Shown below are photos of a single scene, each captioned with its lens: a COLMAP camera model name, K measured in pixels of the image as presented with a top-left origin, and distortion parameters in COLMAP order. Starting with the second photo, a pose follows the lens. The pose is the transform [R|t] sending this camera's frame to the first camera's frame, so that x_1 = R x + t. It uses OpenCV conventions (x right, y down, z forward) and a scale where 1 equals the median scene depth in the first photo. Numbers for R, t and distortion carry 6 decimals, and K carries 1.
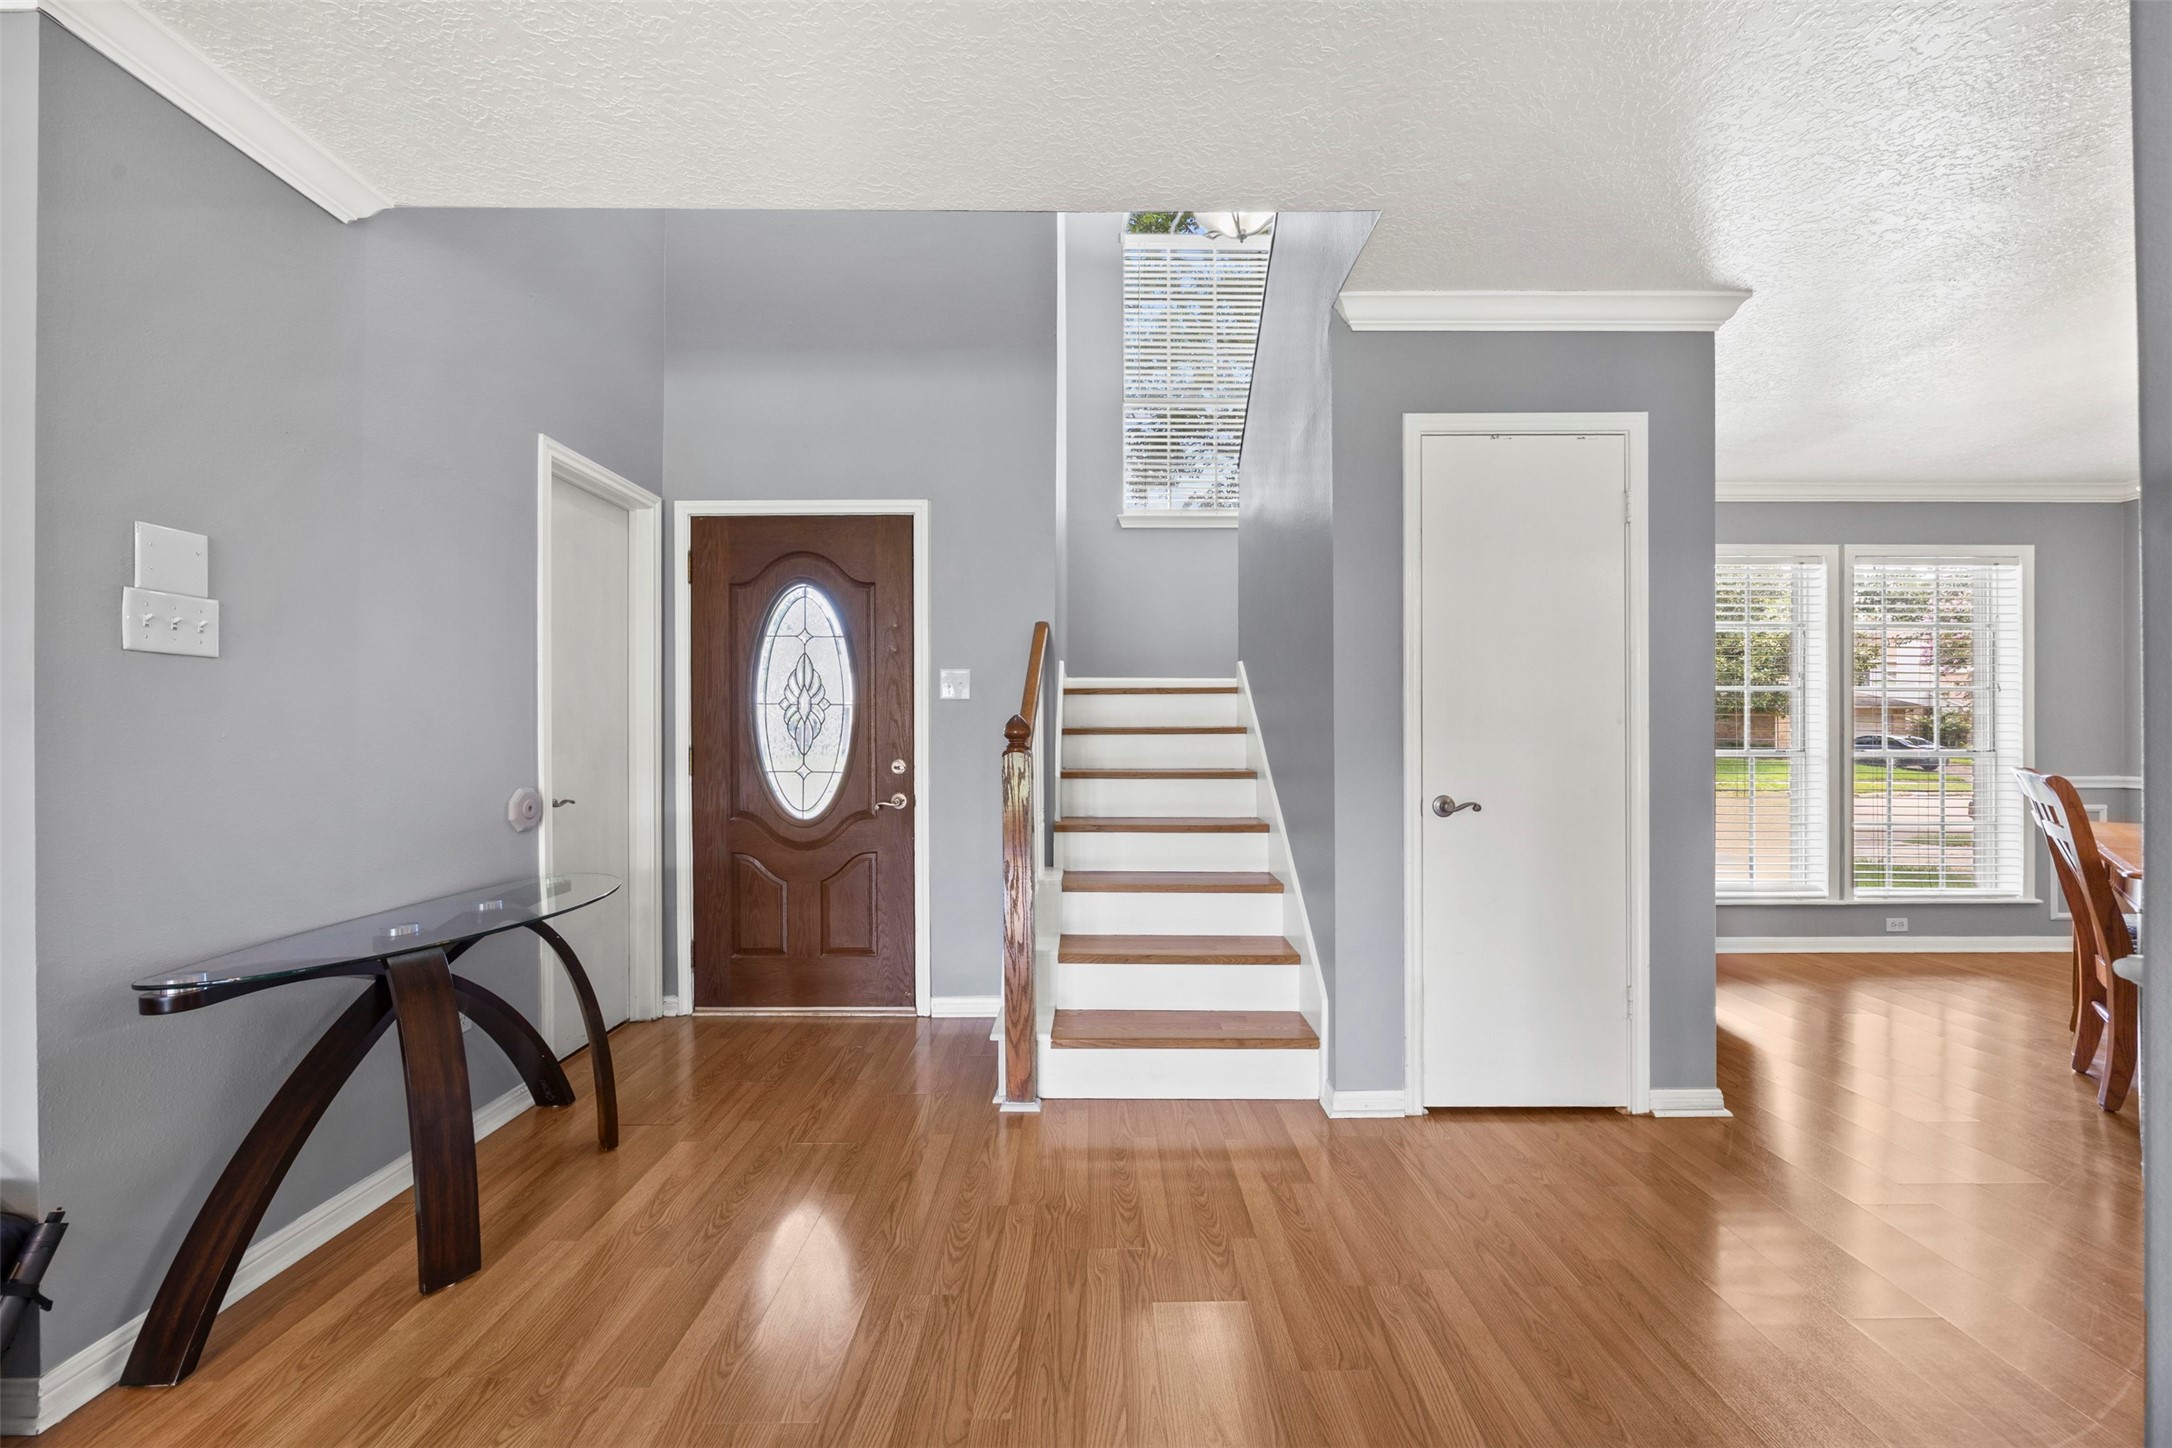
lens RADIAL K [[831.5, 0, 1096.3], [0, 831.5, 733.4], [0, 0, 1]] dist [0.000870, -0.000787]
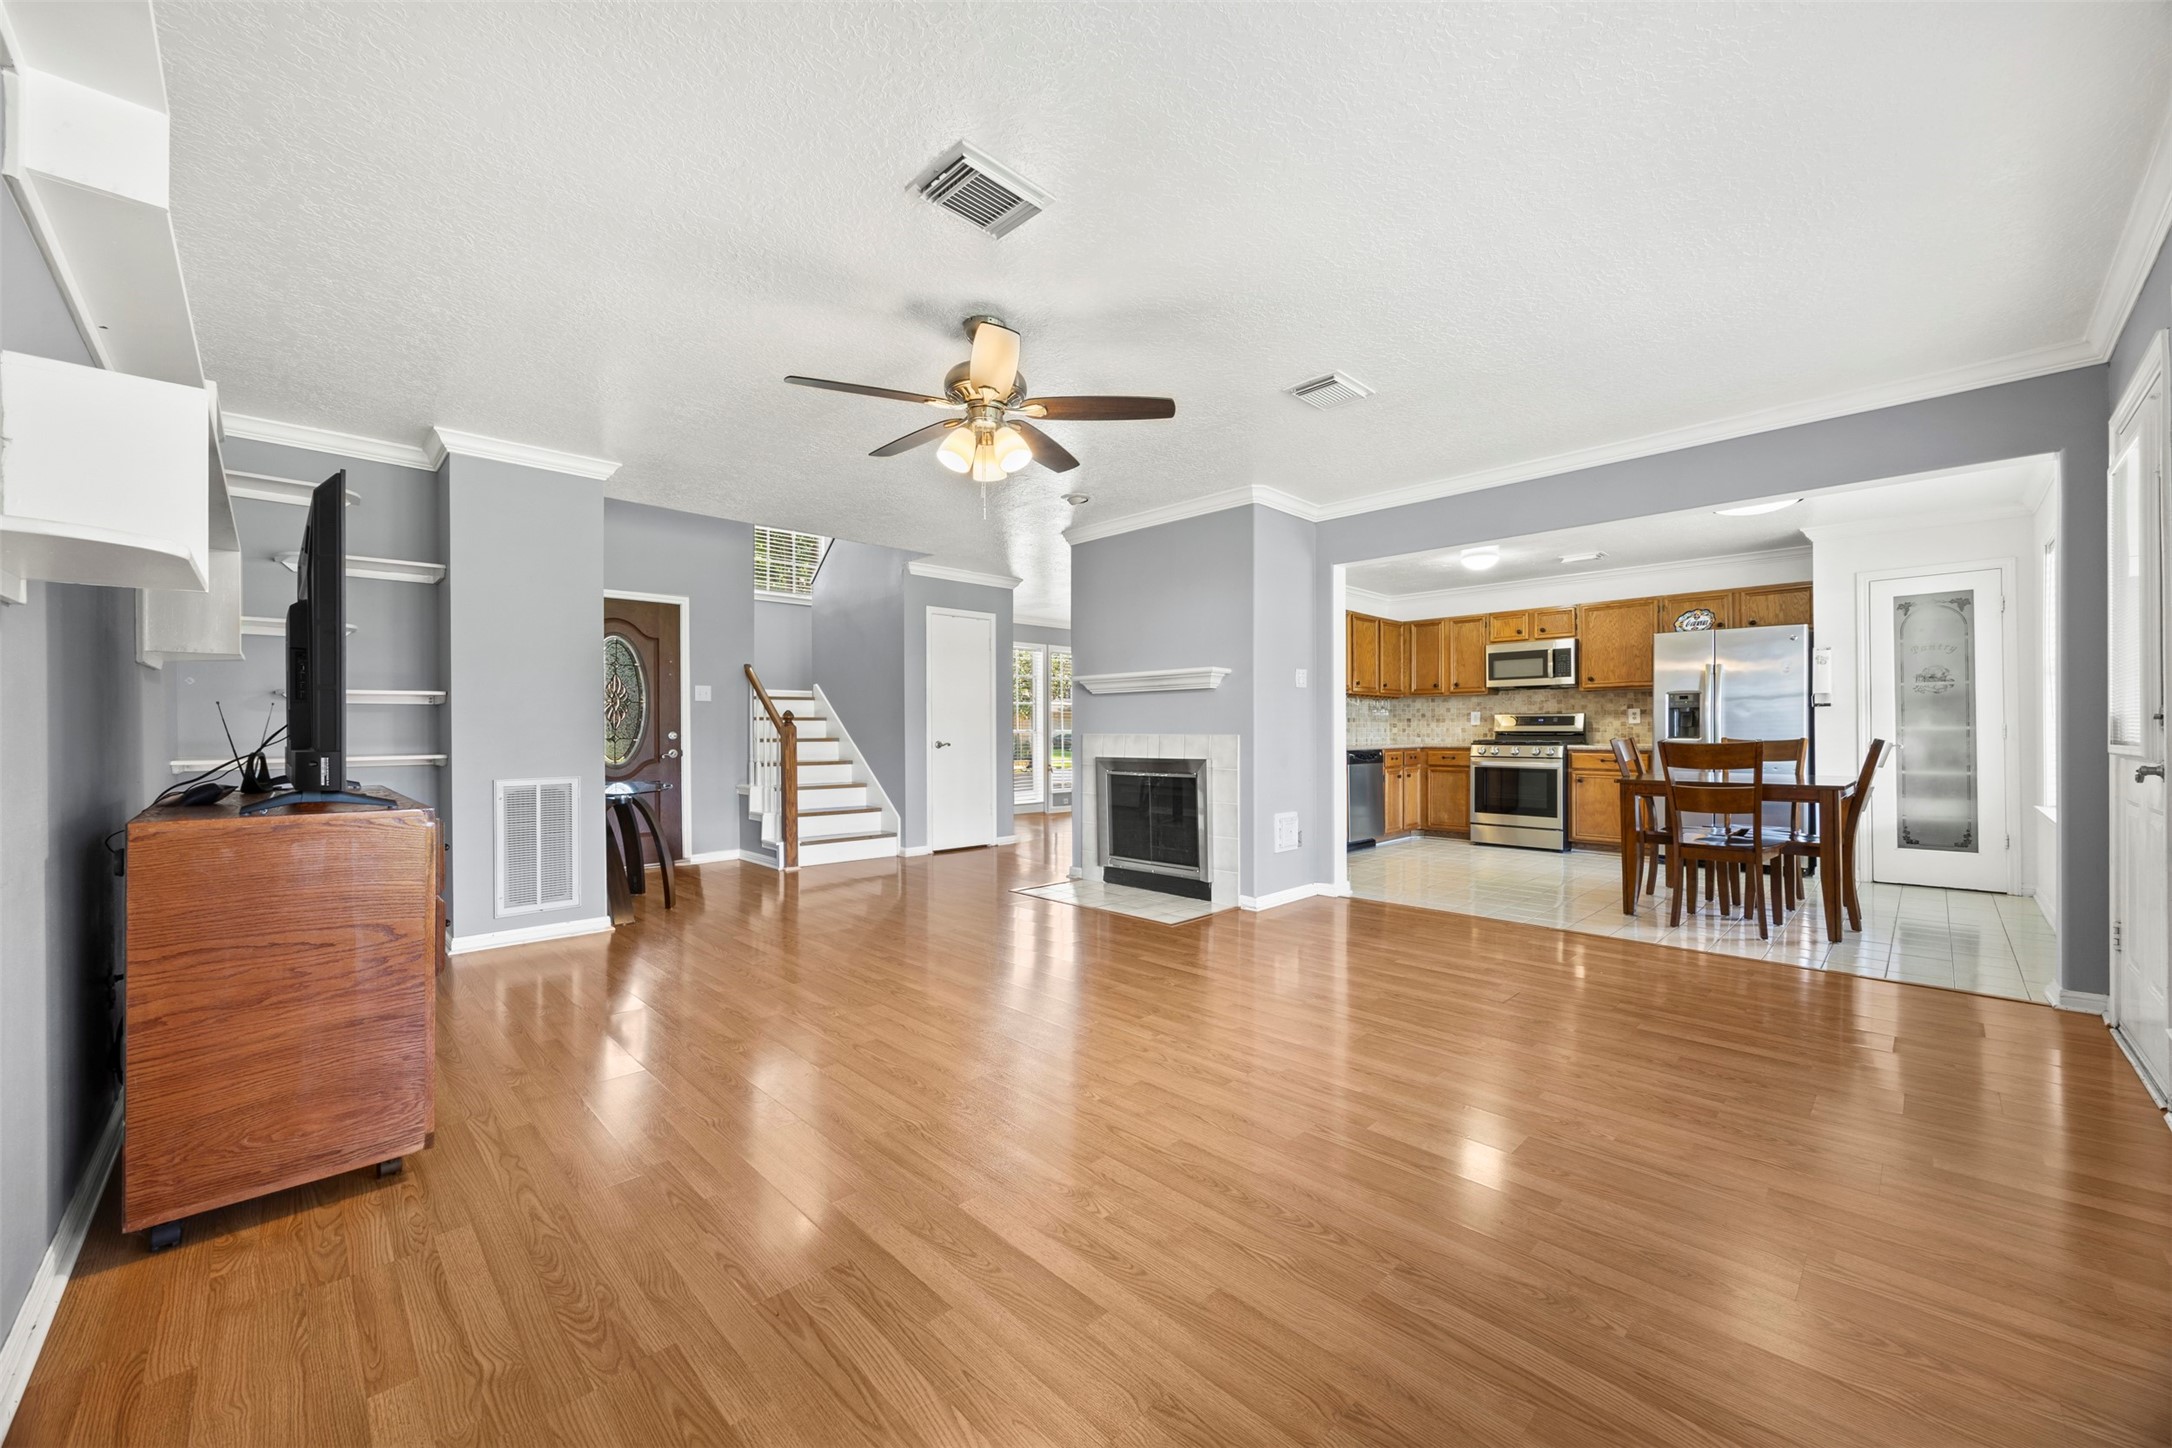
lens RADIAL K [[831.5, 0, 1102.9], [0, 831.5, 733.1], [0, 0, 1]] dist [0.000870, -0.000787]
pose [[0.711446, -0.002429, 0.702737, -0.881213], [0.001719, 0.999997, 0.001715, 0.032676], [-0.702739, -0.000012, 0.711448, -1.060202]]
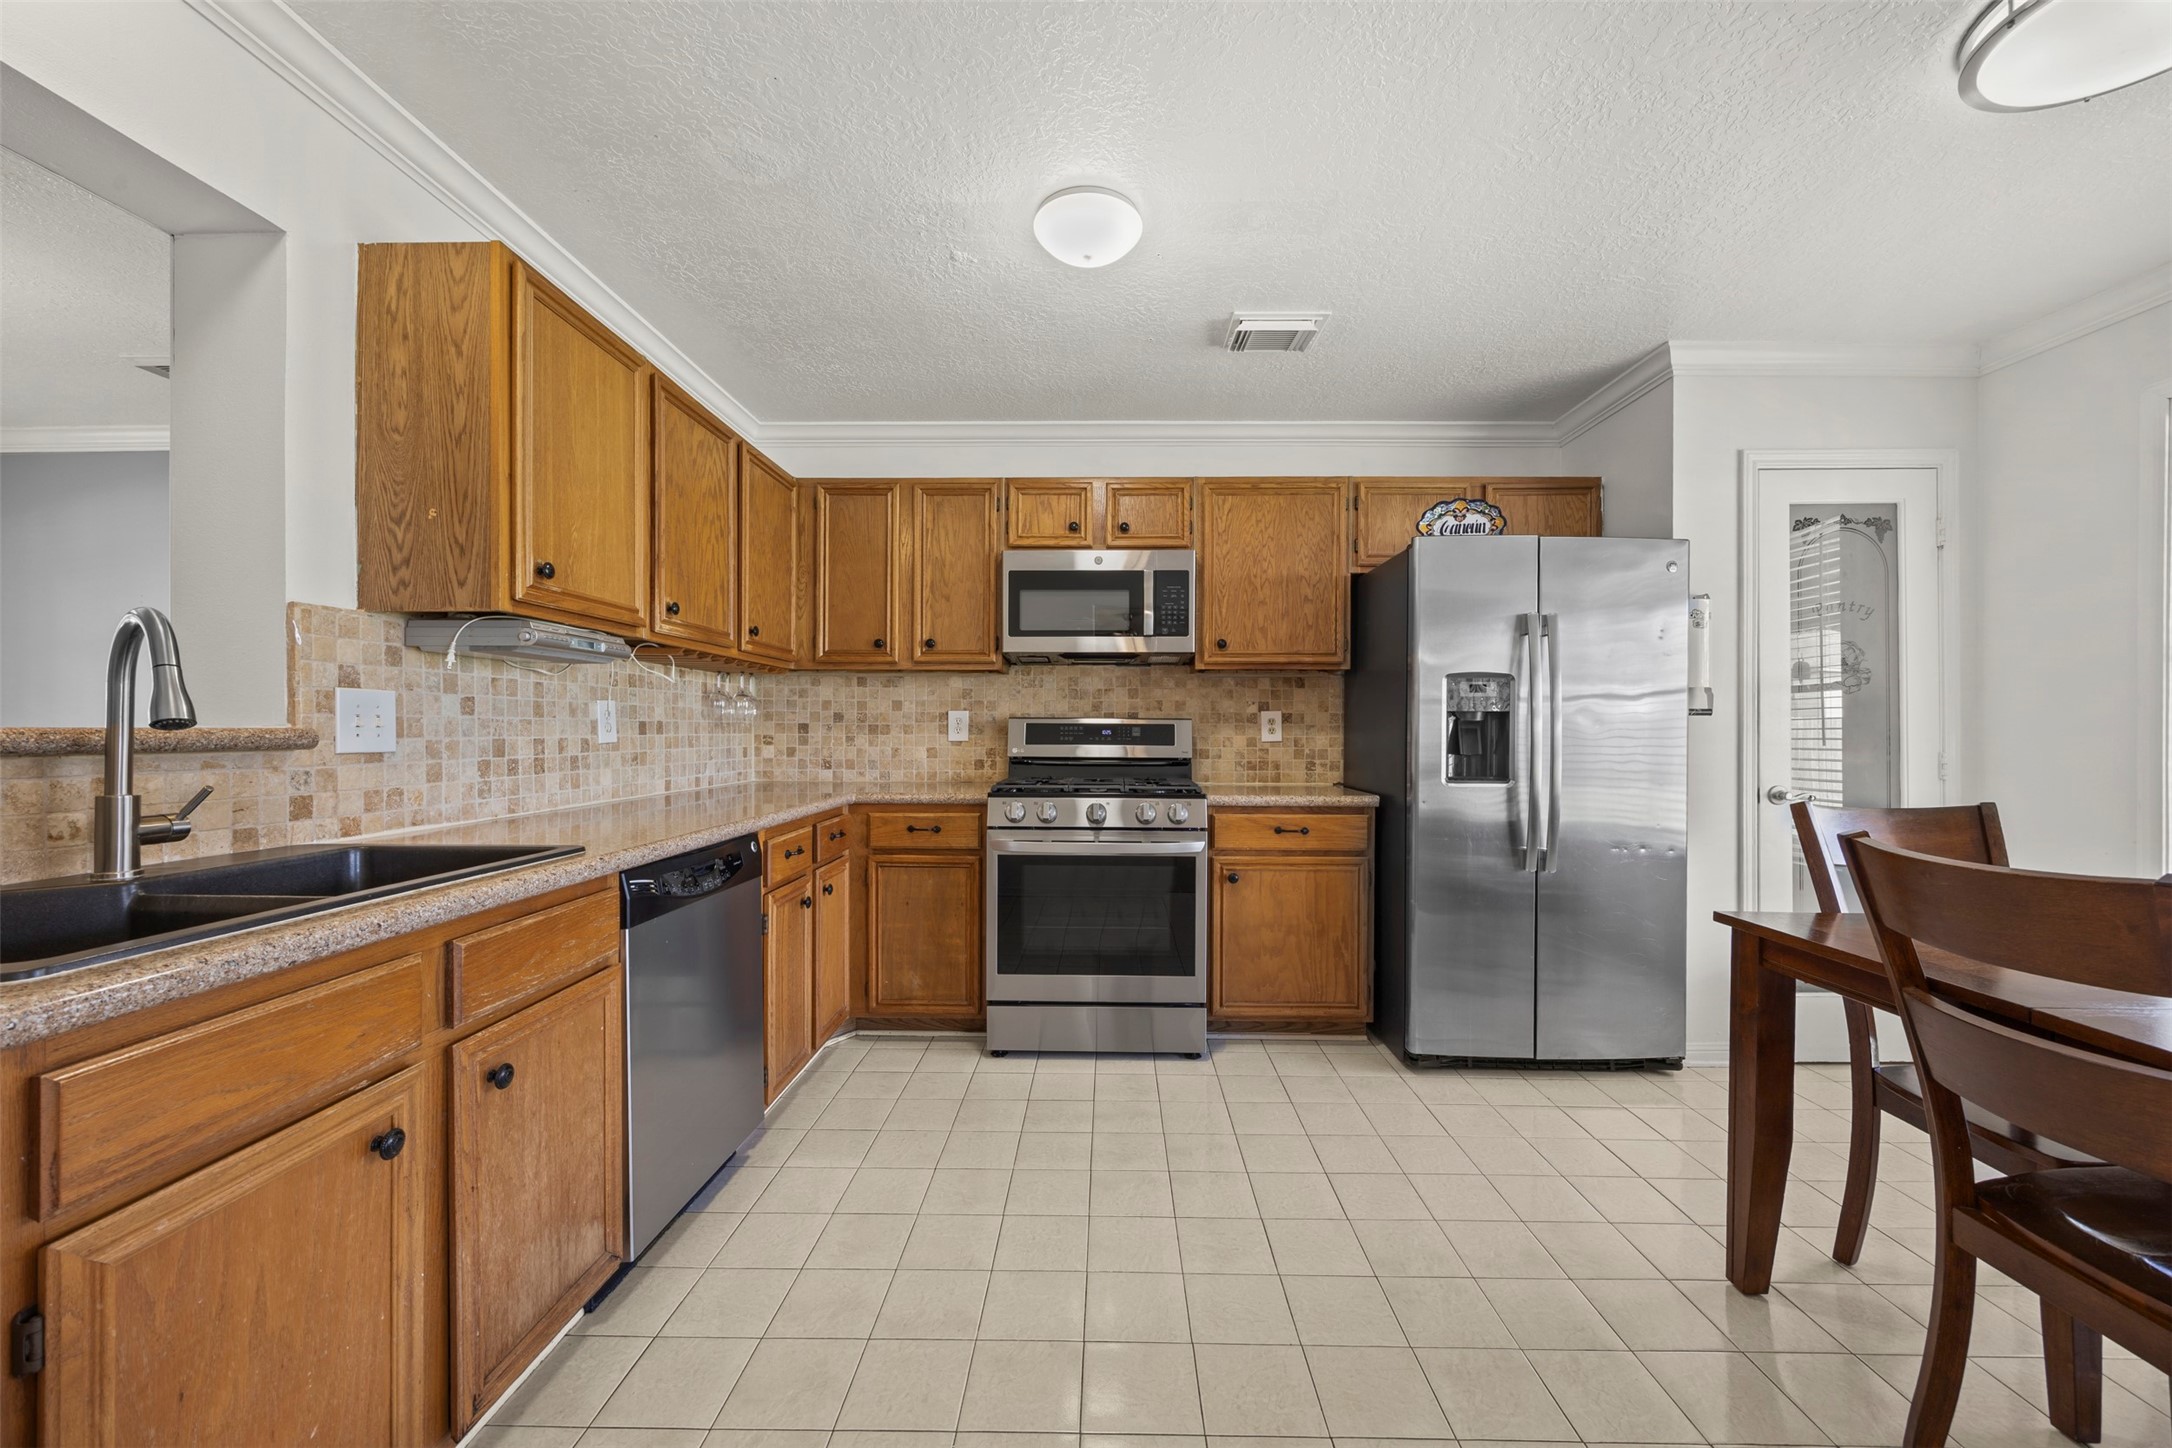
lens RADIAL K [[831.5, 0, 1091.6], [0, 831.5, 731.5], [0, 0, 1]] dist [0.000870, -0.000787]
pose [[0.027673, -0.002354, 0.999614, 0.547024], [-0.003833, 0.999990, 0.002461, -0.000116], [-0.999610, -0.003899, 0.027664, -0.292439]]
